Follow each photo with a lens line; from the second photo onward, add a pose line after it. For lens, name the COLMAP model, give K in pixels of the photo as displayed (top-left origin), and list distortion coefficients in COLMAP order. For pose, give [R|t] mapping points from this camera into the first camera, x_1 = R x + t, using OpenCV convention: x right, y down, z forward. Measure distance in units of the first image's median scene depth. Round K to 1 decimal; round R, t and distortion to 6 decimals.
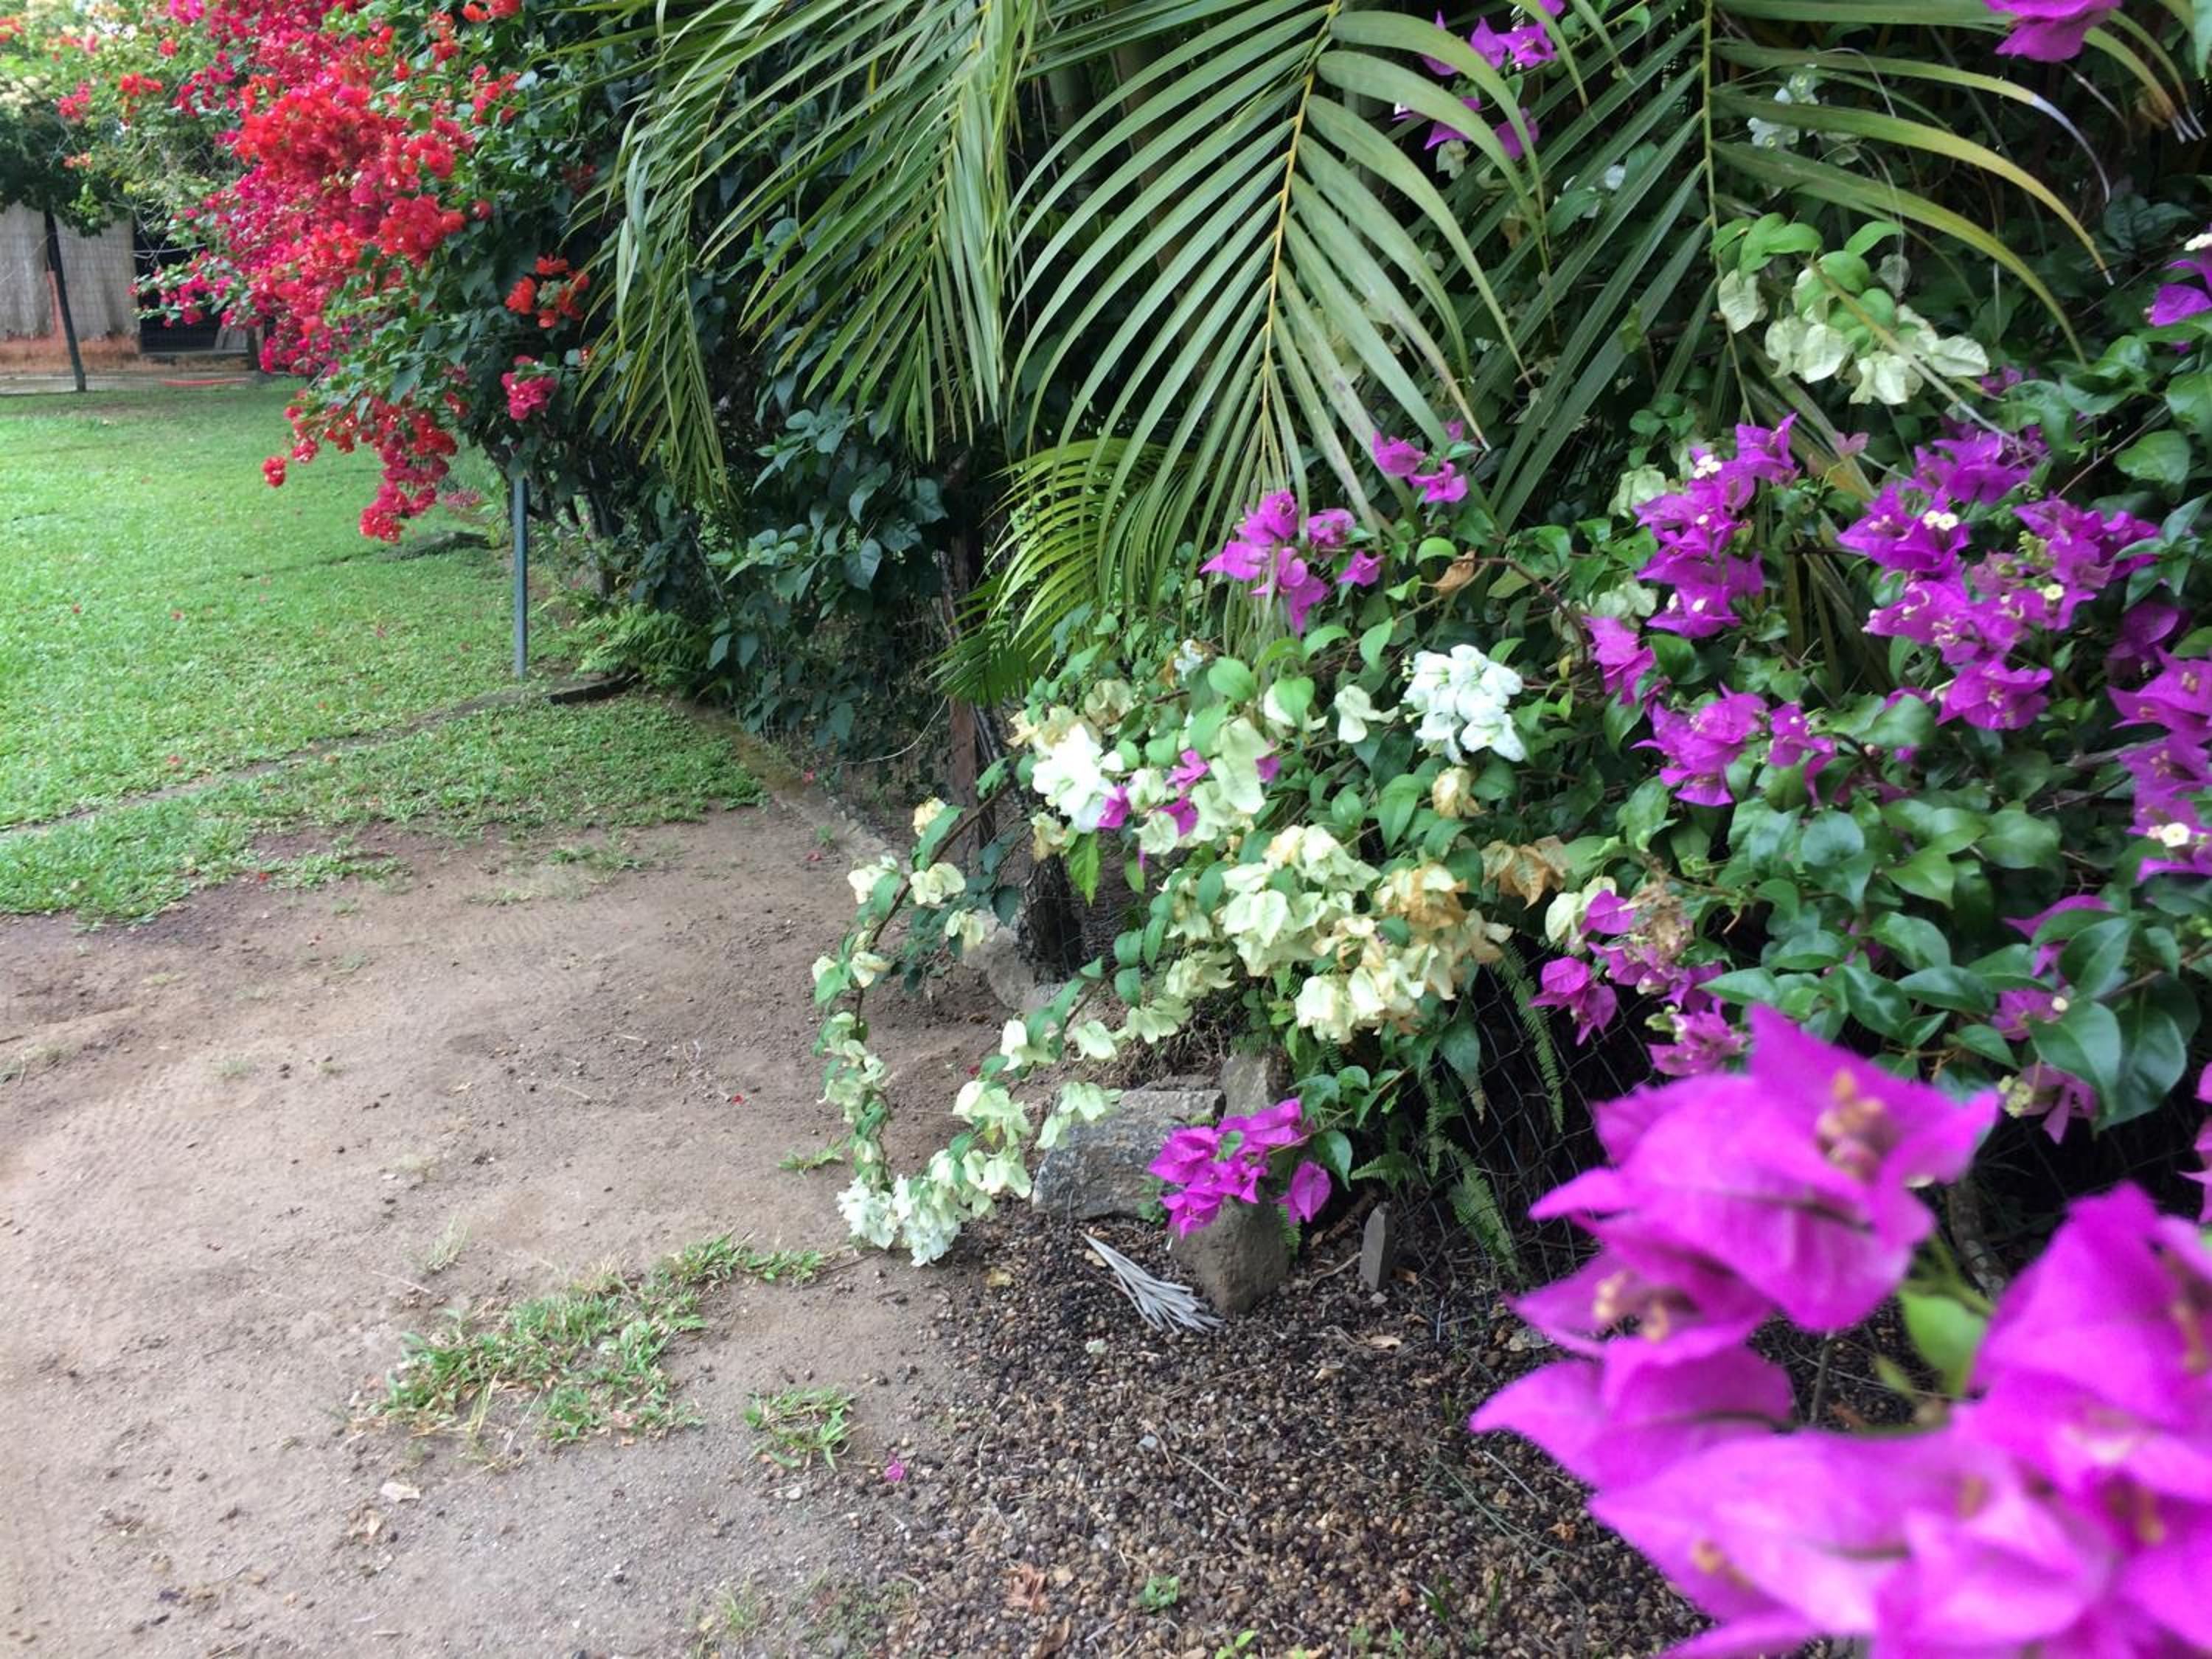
lens RADIAL K [[1863.2, 0, 1106.0], [0, 1863.2, 829.5], [0, 0, 1]] dist [0.080852, -0.100220]
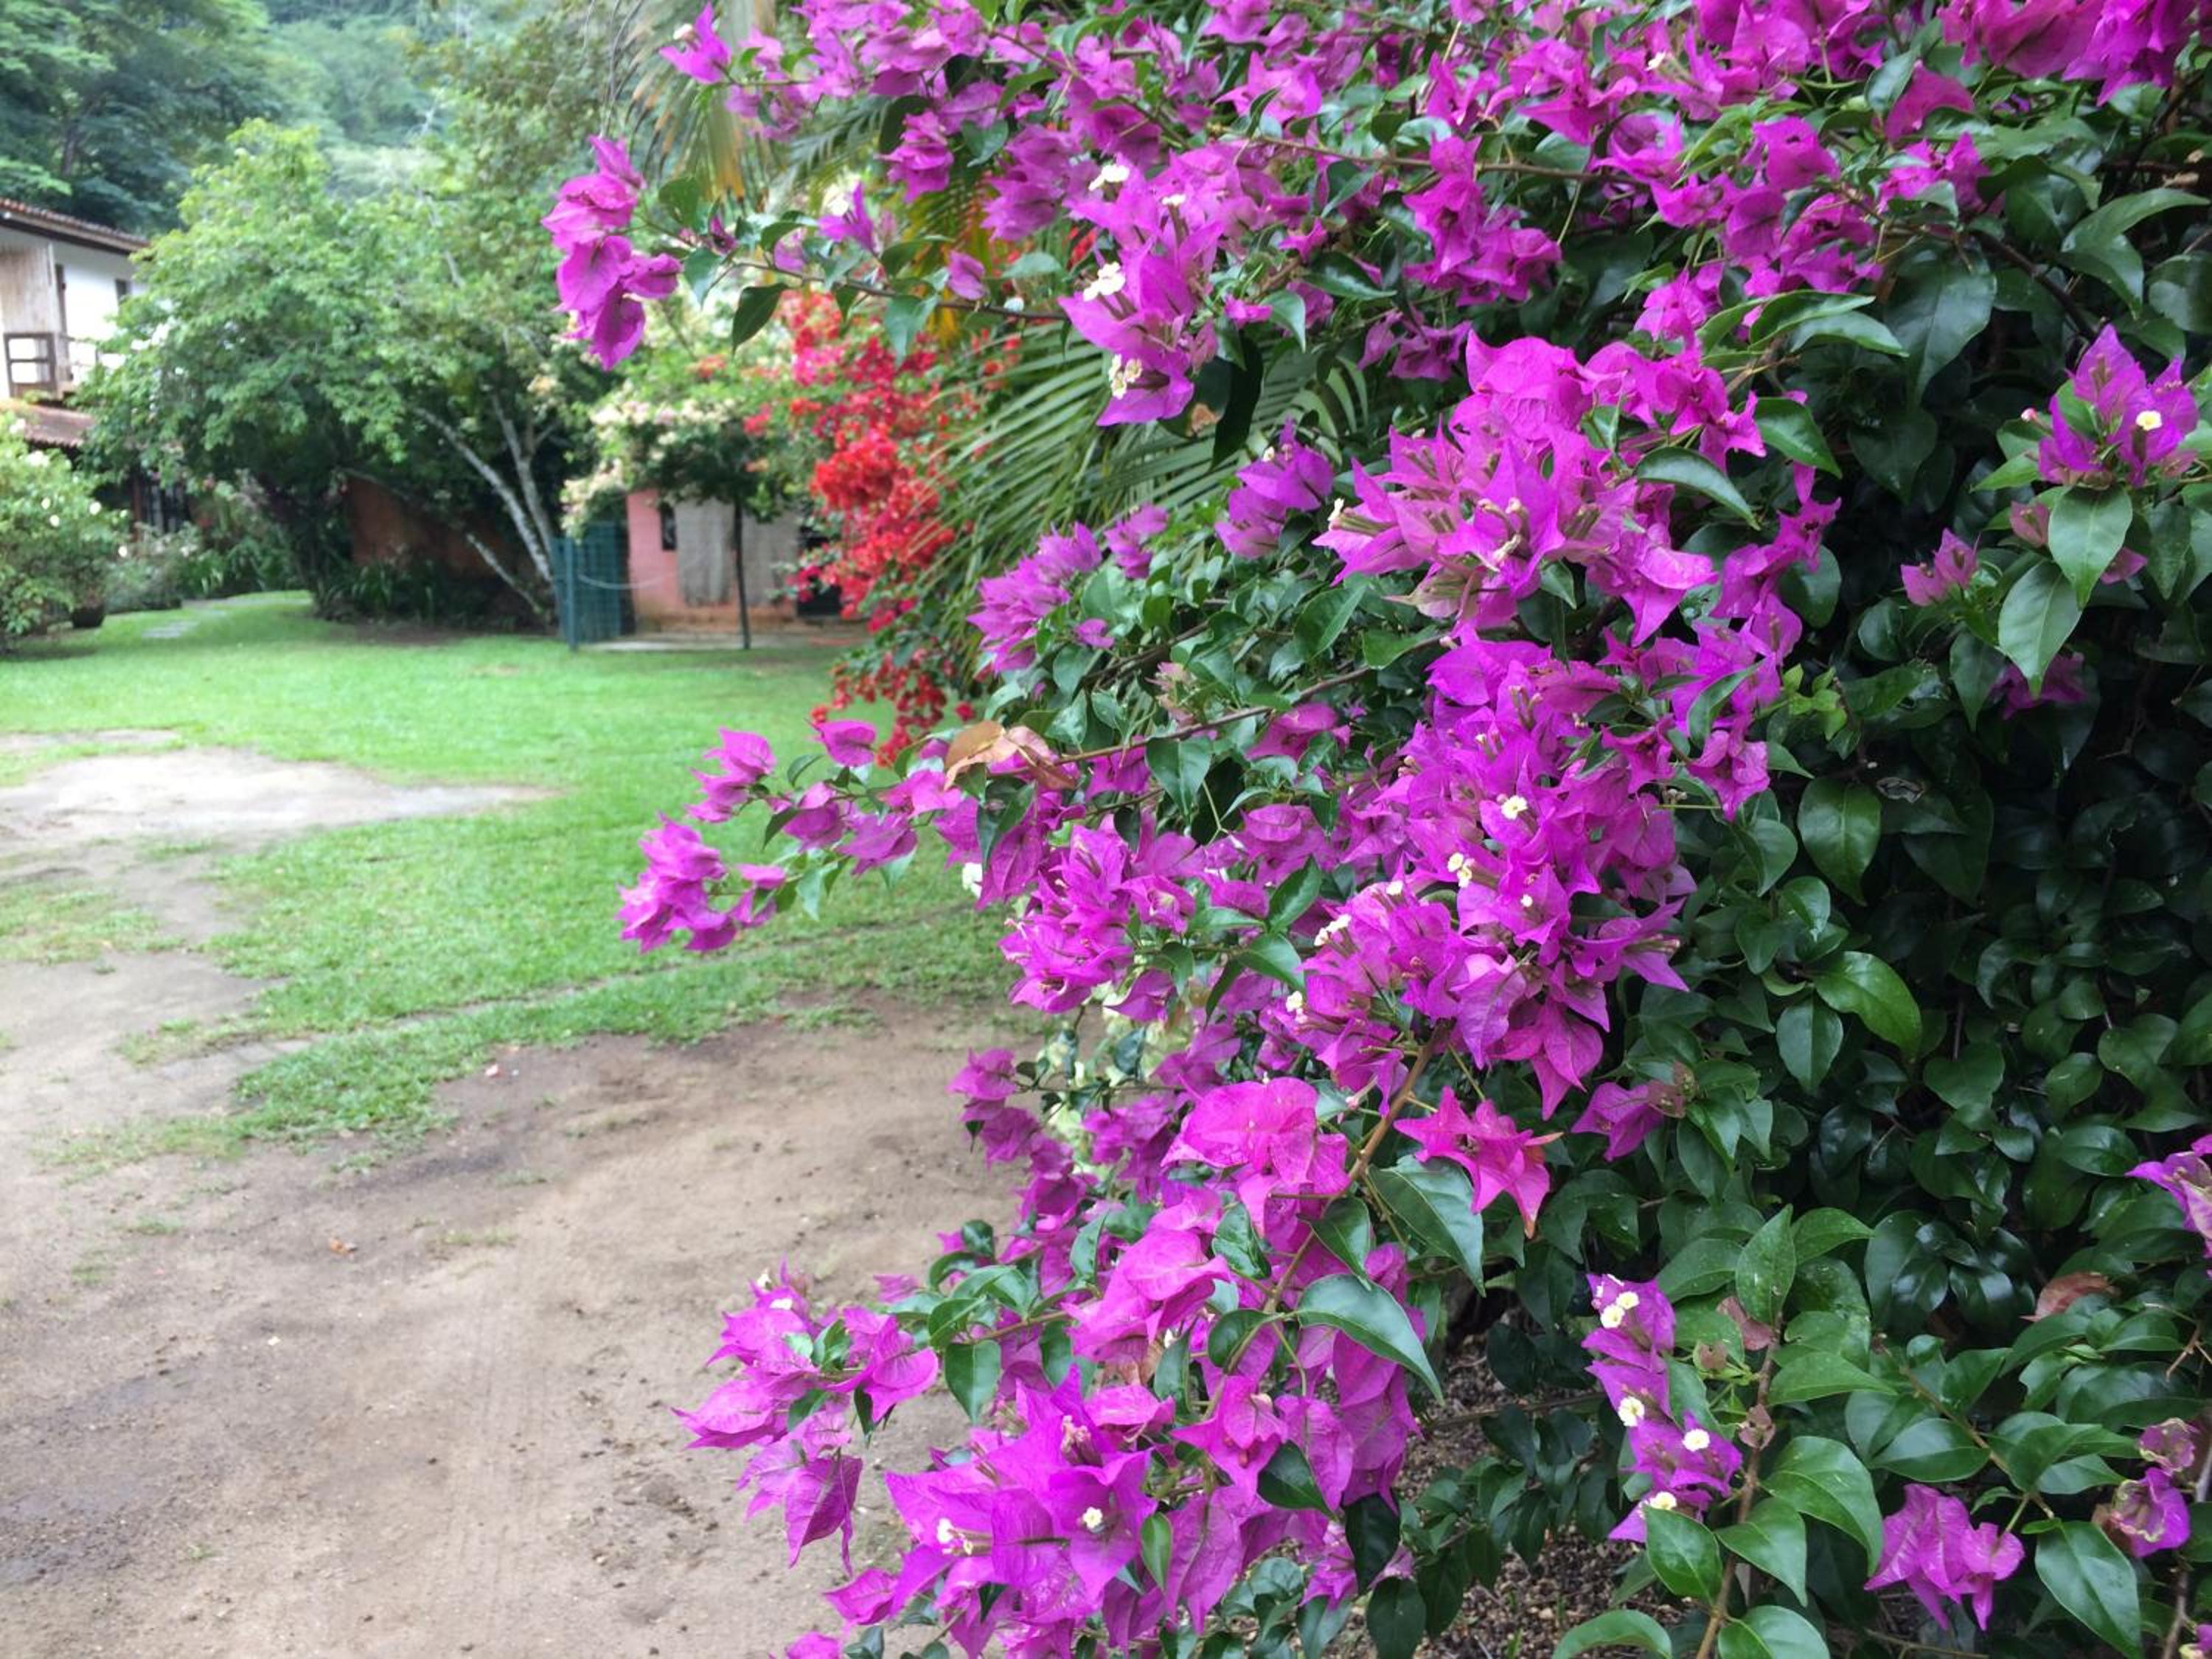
lens RADIAL K [[1891.0, 0, 1106.0], [0, 1891.0, 829.5], [0, 0, 1]] dist [0.095580, -0.121606]
pose [[0.952365, 0.039051, -0.302448, 0.157055], [-0.079191, 0.989414, -0.121610, 0.035407], [0.294498, 0.139768, 0.945376, -0.190617]]
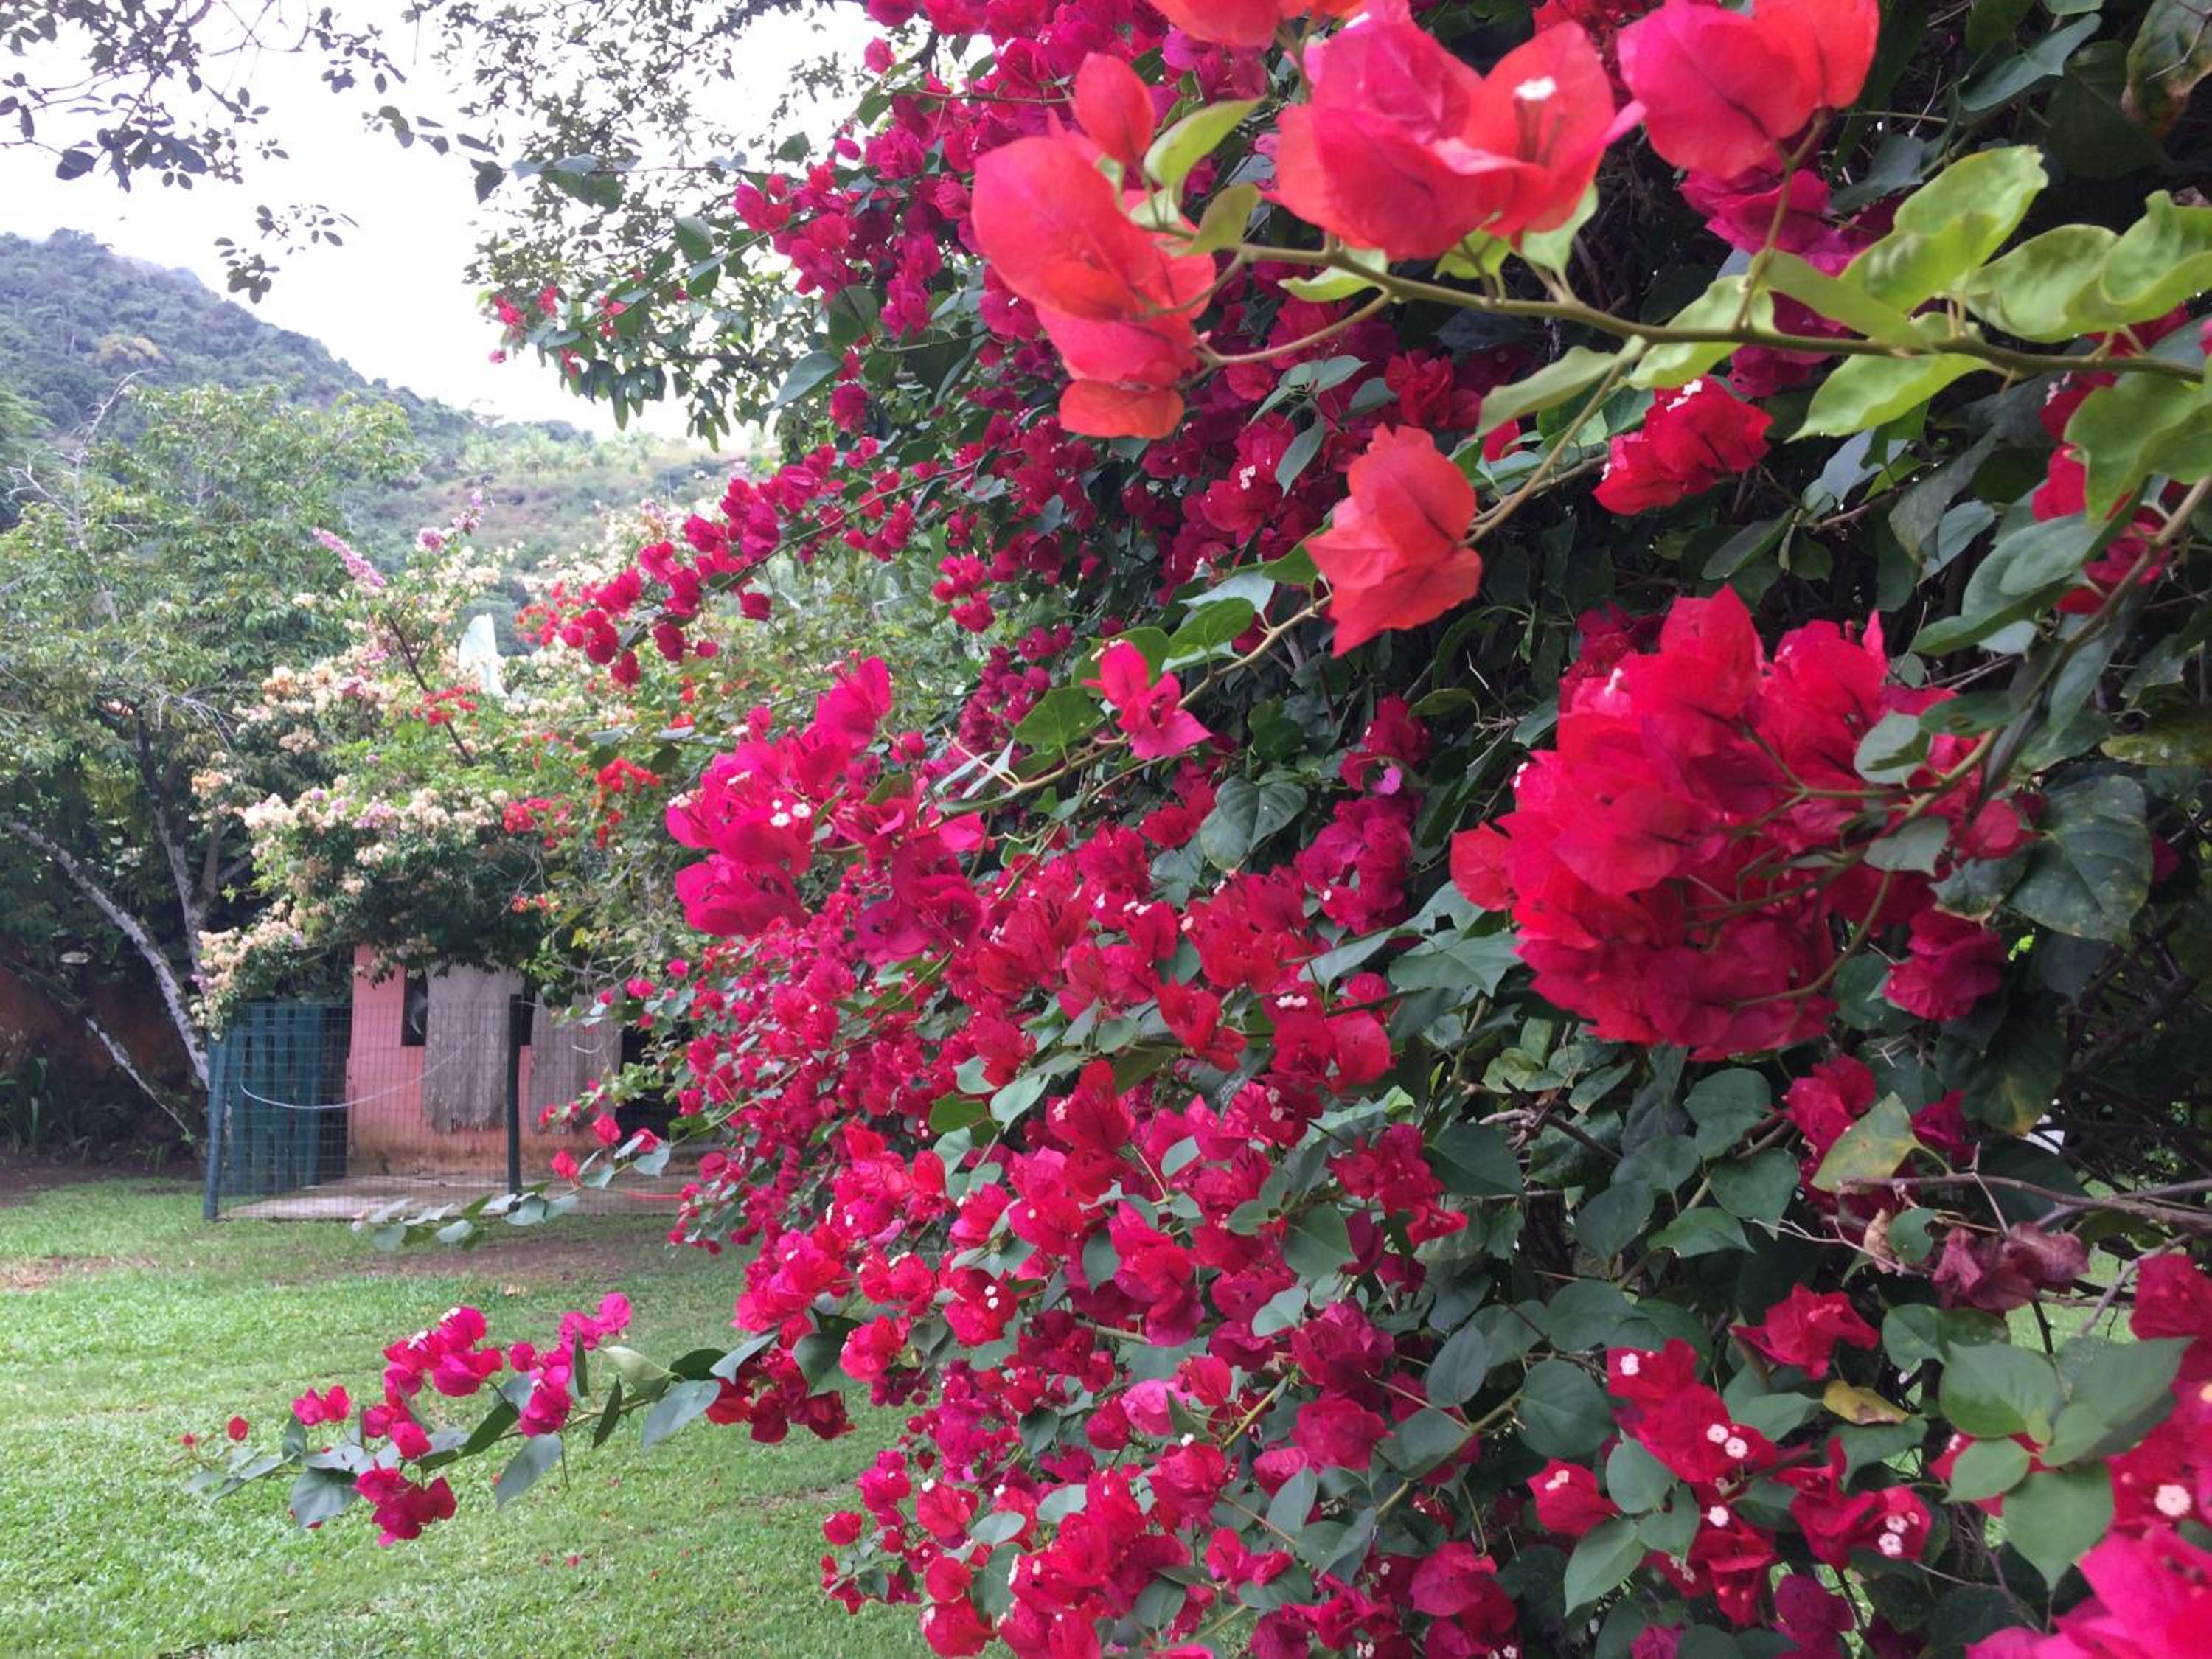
lens RADIAL K [[1891.0, 0, 1106.0], [0, 1891.0, 829.5], [0, 0, 1]] dist [0.095580, -0.121606]
pose [[0.973211, -0.016036, -0.229353, -0.559237], [-0.072271, 0.925661, -0.371388, -0.410955], [0.218258, 0.378015, 0.899705, 1.243941]]
